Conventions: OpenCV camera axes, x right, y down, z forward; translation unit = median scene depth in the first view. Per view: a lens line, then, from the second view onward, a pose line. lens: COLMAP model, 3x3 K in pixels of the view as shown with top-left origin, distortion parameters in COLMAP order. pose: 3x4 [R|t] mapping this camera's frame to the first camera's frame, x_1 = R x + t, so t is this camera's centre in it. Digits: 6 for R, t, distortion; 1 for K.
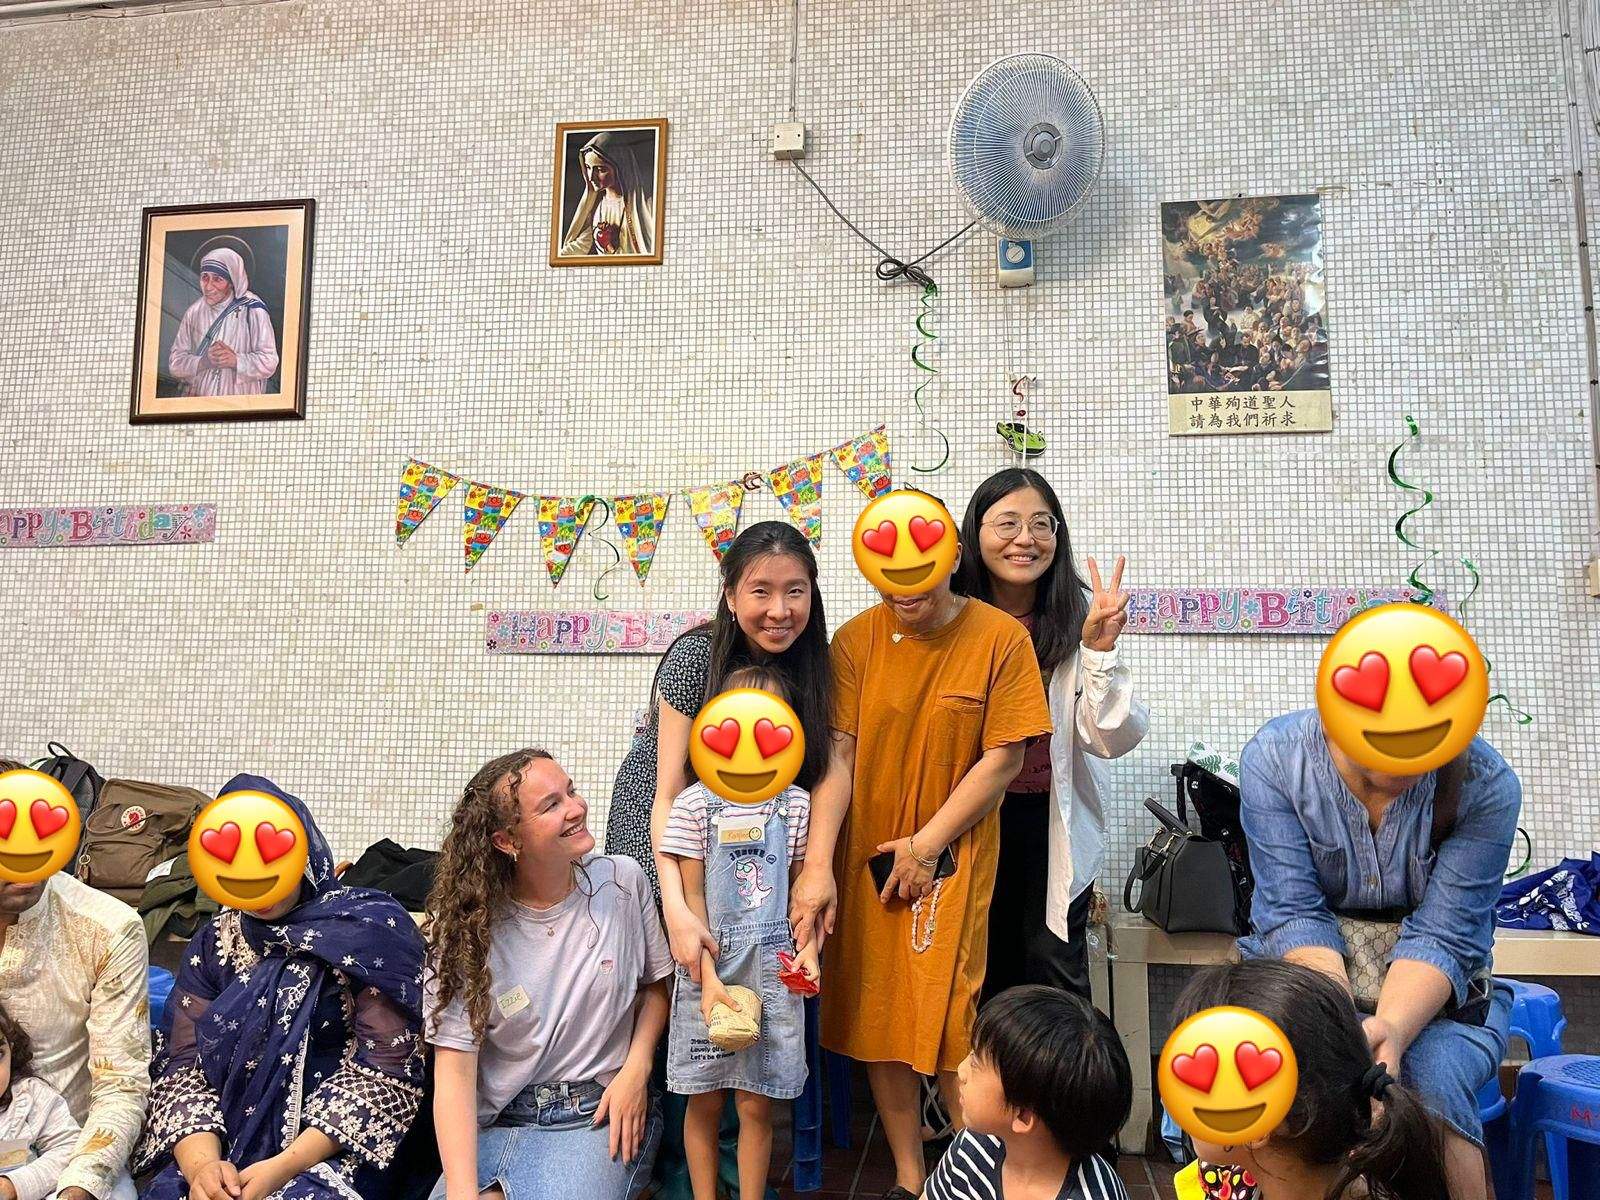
lens RADIAL K [[1254.7, 0, 780.5], [0, 1254.7, 585.9], [0, 0, 1]] dist [0.023319, -0.024314]
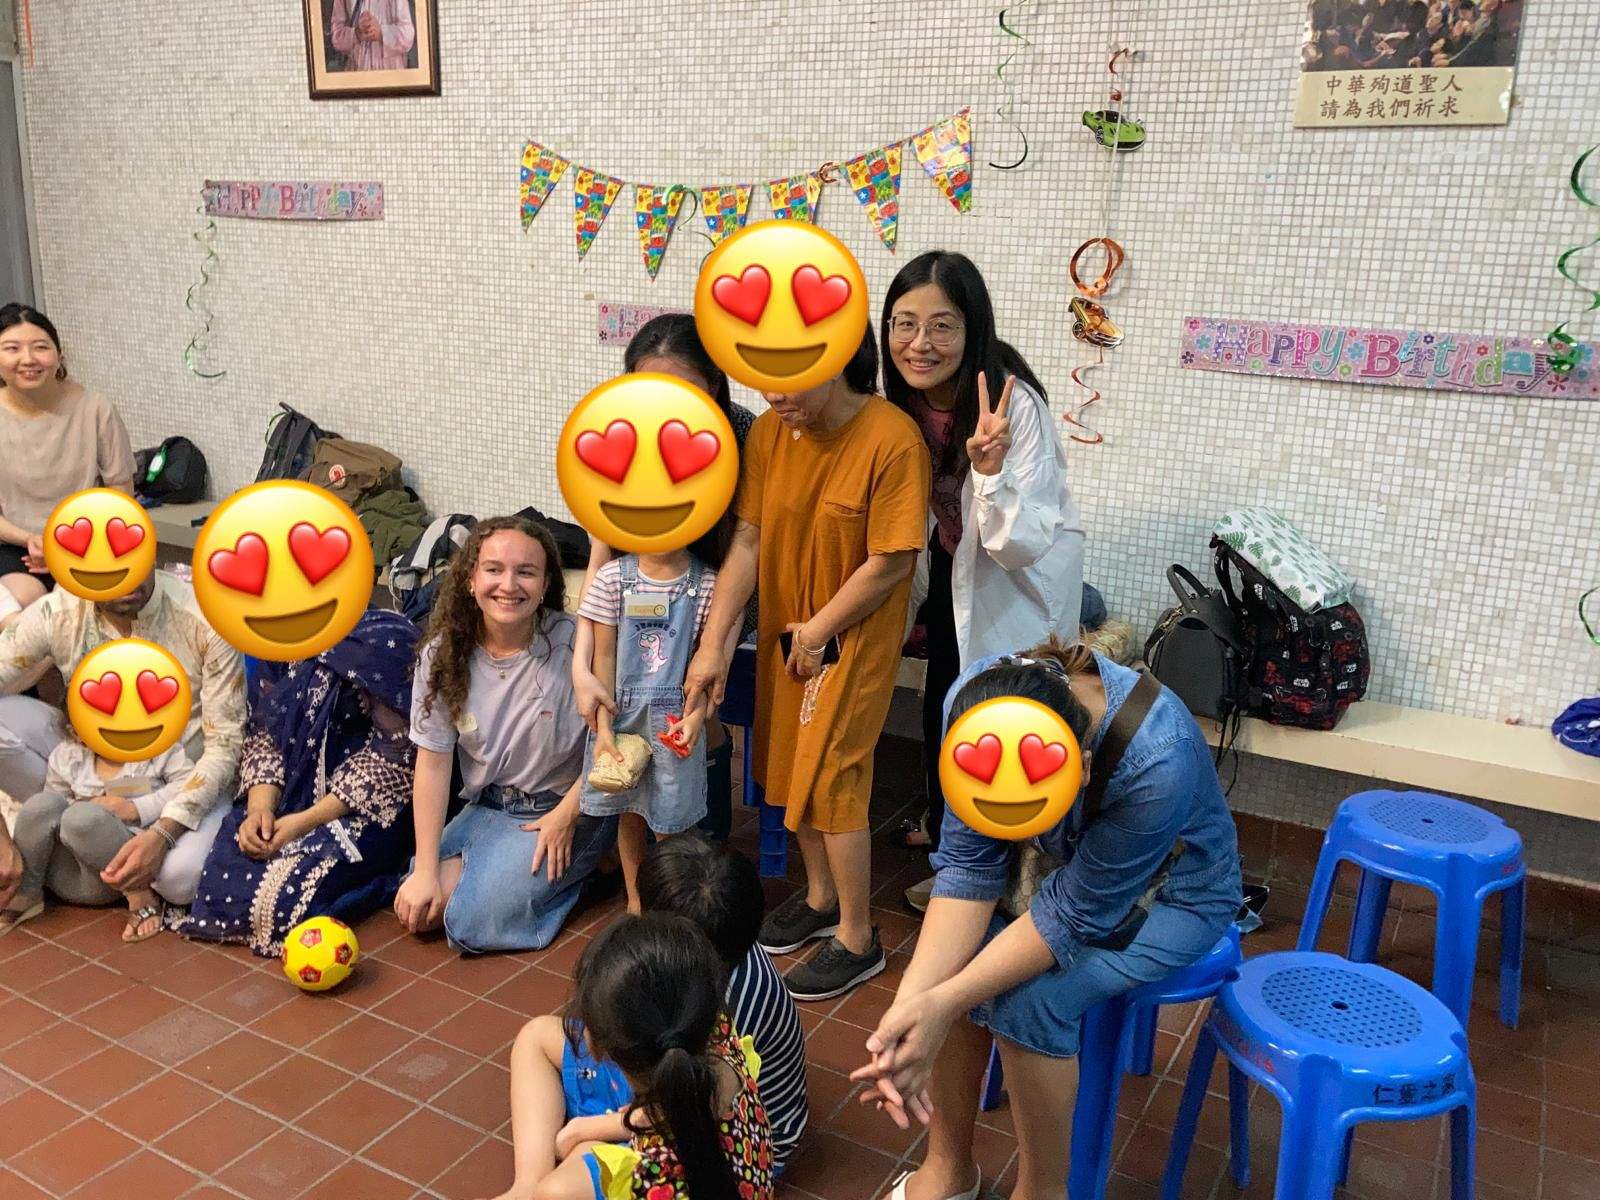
lens RADIAL K [[1345.8, 0, 814.9], [0, 1345.8, 587.2], [0, 0, 1]] dist [0.002976, 0.001010]
pose [[0.930479, 0.112462, -0.348657, 0.359196], [0.028721, 0.926392, 0.375464, -0.180276], [0.365219, -0.359375, 0.858758, 0.035370]]
